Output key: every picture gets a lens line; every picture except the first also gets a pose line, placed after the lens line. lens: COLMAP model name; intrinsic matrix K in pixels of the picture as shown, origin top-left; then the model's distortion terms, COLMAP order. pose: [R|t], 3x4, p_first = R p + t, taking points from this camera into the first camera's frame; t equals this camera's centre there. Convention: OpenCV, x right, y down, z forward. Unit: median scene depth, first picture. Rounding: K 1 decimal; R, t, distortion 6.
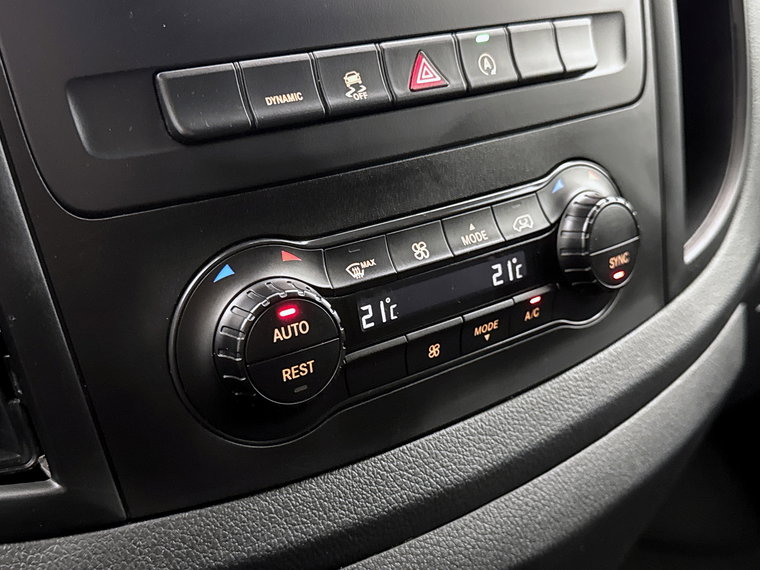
lens RADIAL K [[957.9, 0, 376.7], [0, 957.9, 303.4], [0, 0, 1]] dist [0.104752, 0.000000]
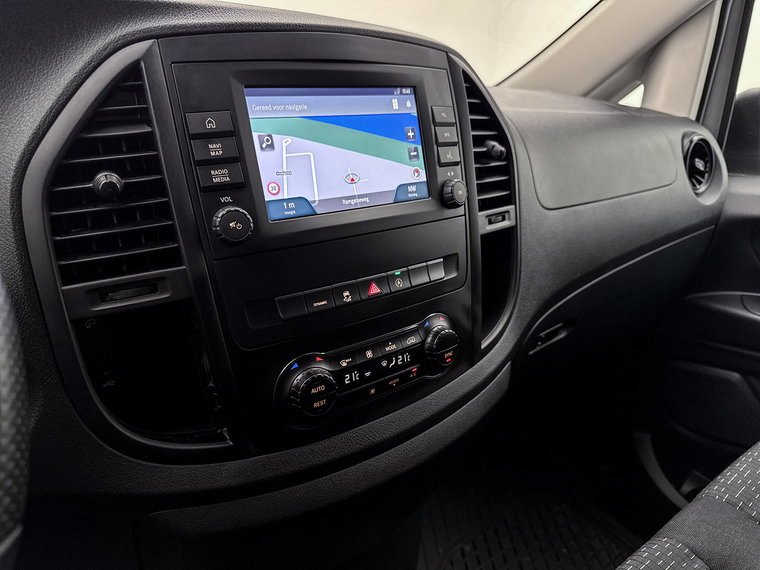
lens RADIAL K [[548.9, 0, 381.0], [0, 548.9, 292.8], [0, 0, 1]] dist [0.063683, -0.057522]
pose [[0.998401, 0.054297, 0.015716, 0.041487], [-0.054475, 0.998453, 0.011105, -0.221274], [-0.015089, -0.011943, 0.999815, -0.464703]]
